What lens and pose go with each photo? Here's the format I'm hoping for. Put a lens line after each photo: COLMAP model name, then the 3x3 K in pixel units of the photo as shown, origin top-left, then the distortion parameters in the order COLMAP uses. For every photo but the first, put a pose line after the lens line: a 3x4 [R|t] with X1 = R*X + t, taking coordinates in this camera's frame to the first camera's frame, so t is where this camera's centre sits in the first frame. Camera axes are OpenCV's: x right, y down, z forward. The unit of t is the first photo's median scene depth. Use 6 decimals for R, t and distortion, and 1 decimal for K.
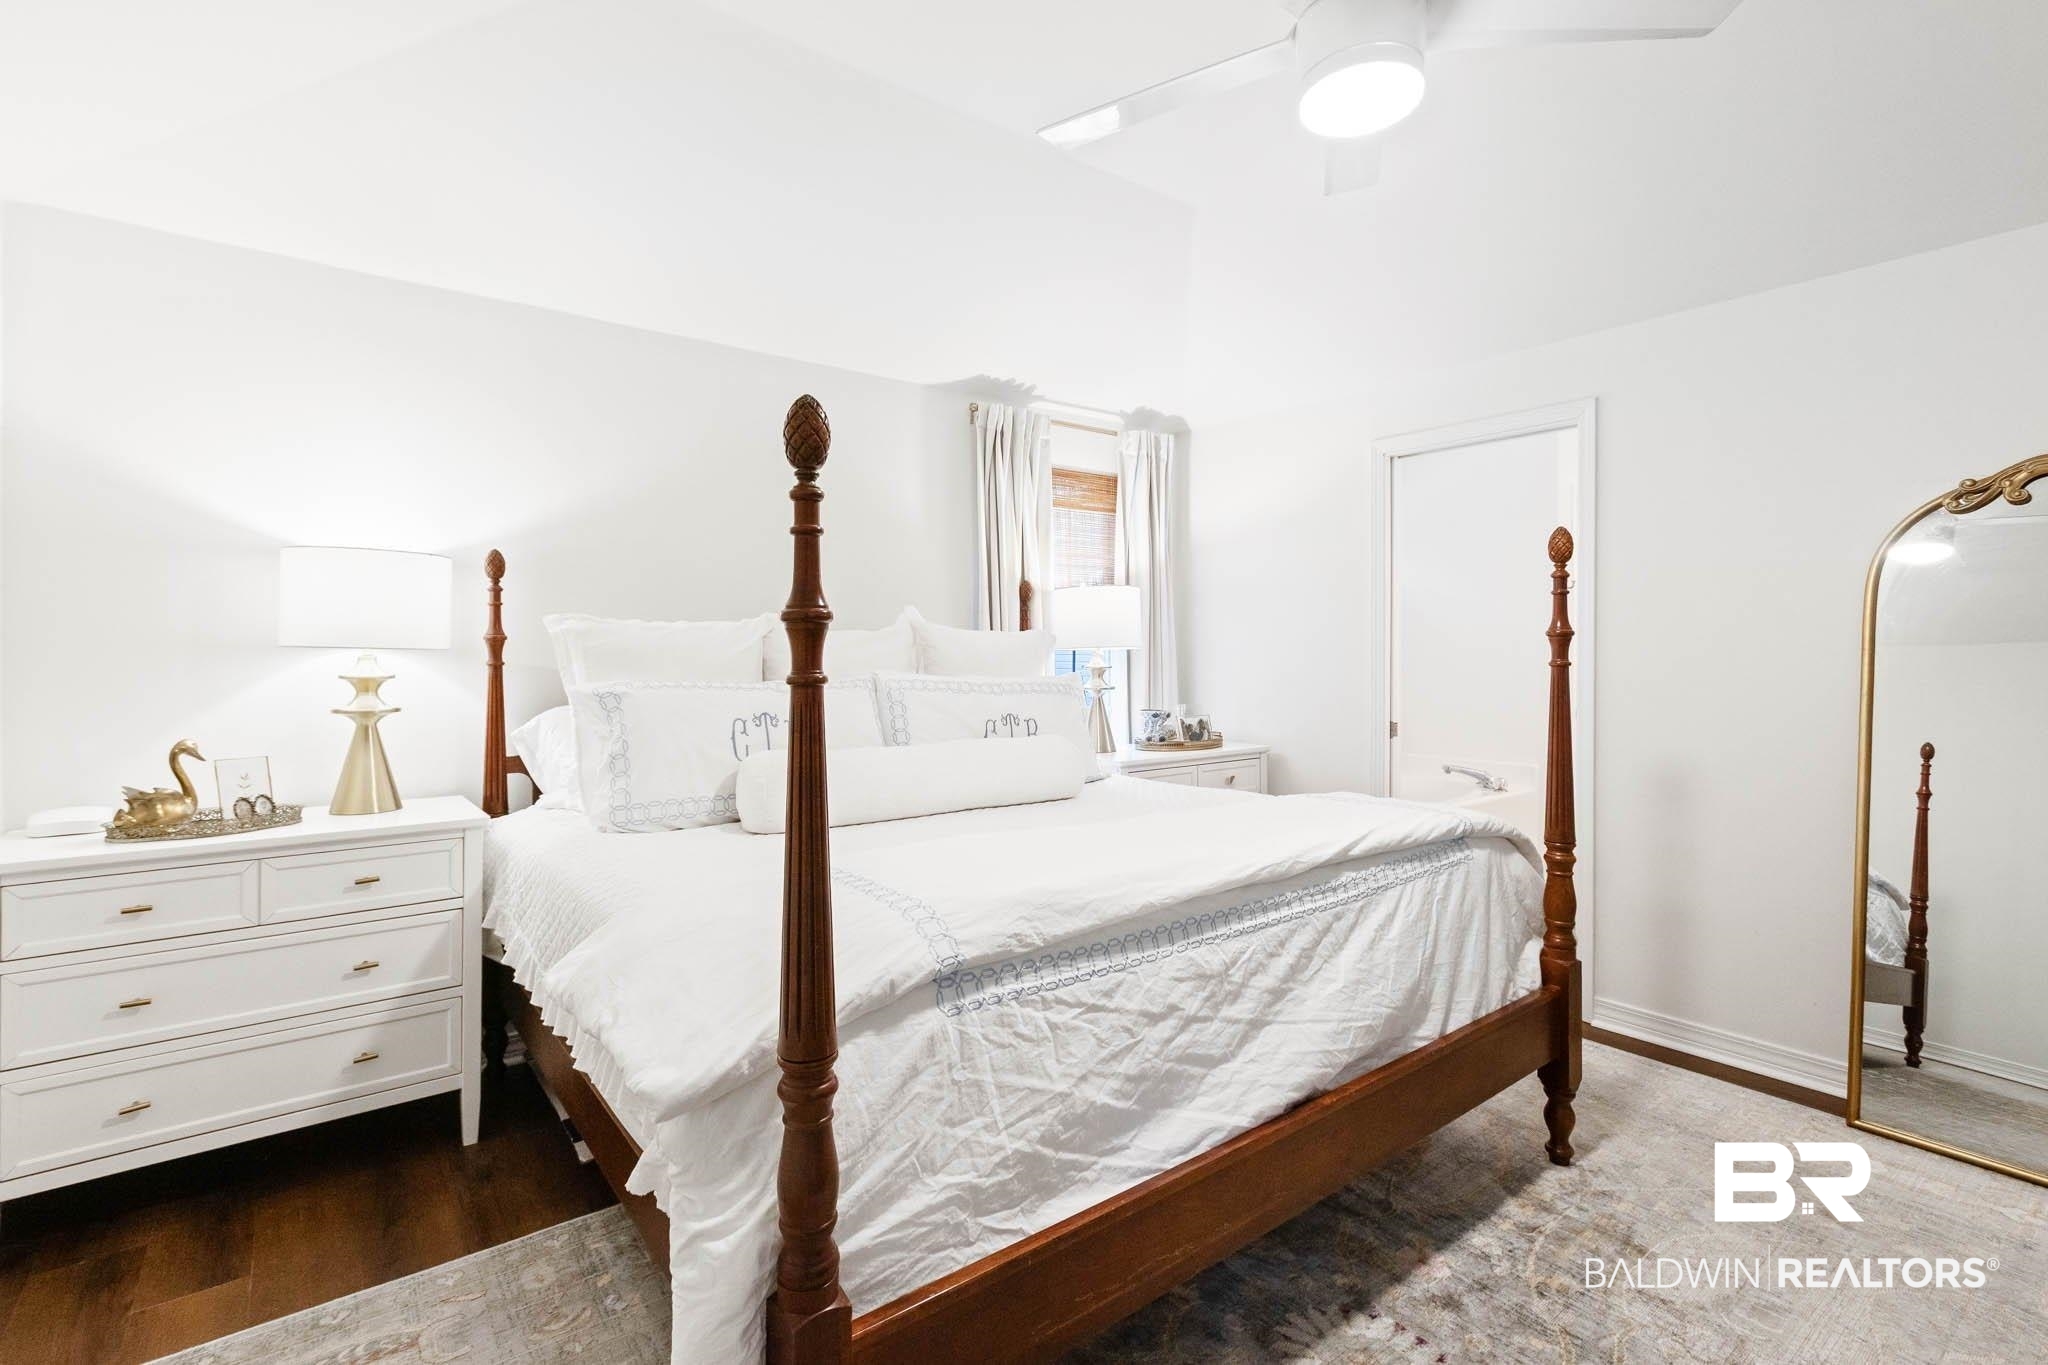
lens RADIAL K [[954.5, 0, 1017.8], [0, 954.5, 668.7], [0, 0, 1]] dist [0.015791, -0.000024]
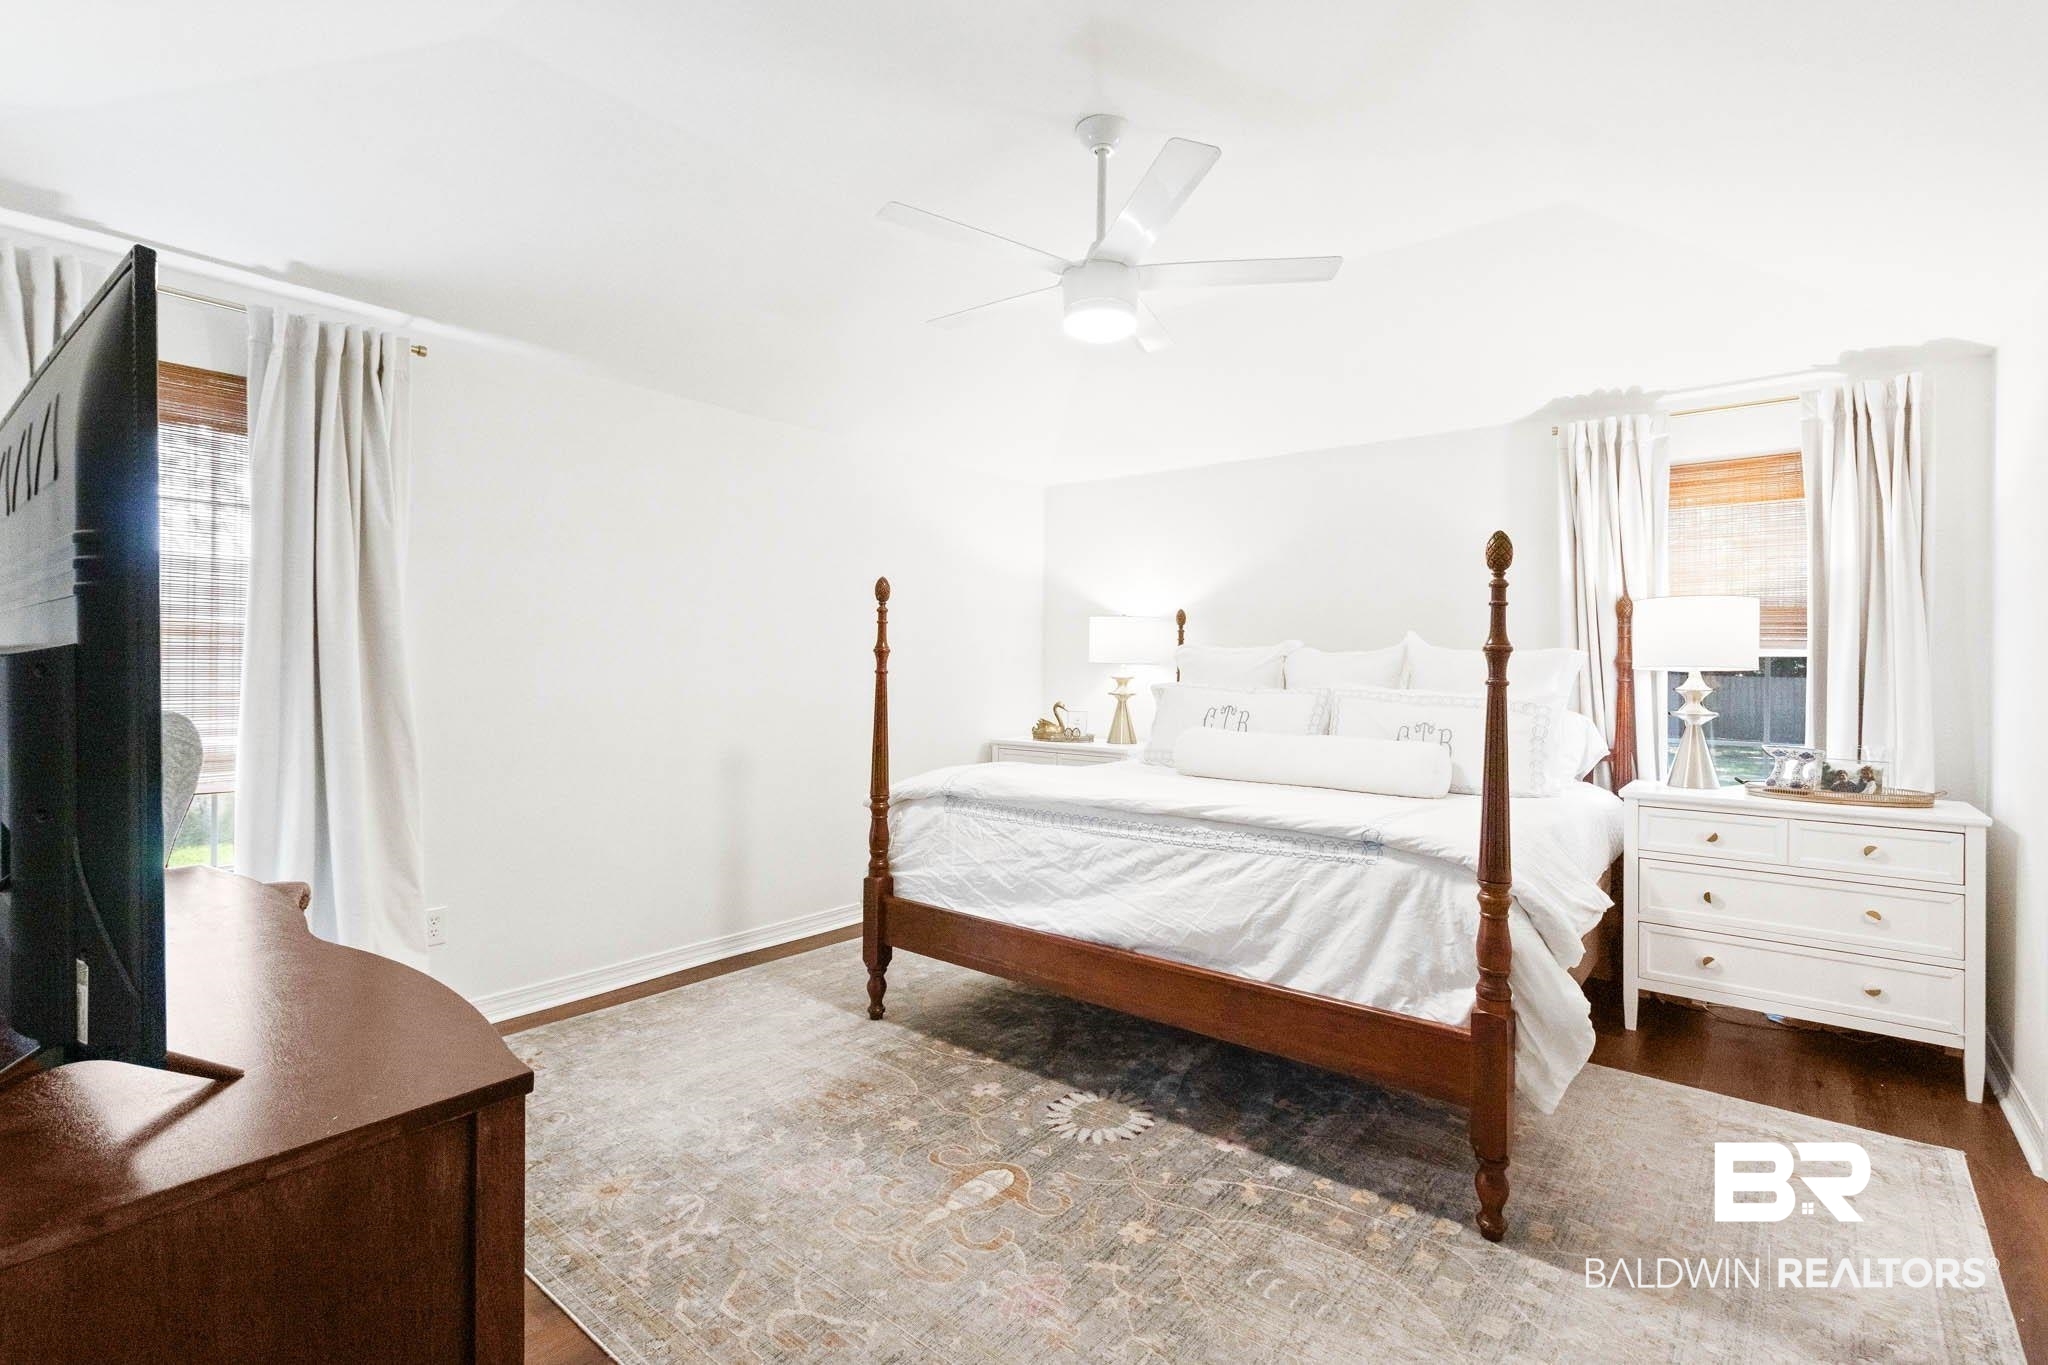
lens RADIAL K [[946.2, 0, 1031.6], [0, 946.2, 688.3], [0, 0, 1]] dist [0.004278, -0.000154]
pose [[0.229173, 0.027381, -0.973001, 1.668566], [-0.028952, 0.999354, 0.021304, -0.007634], [0.972955, 0.023288, 0.229817, 0.465200]]
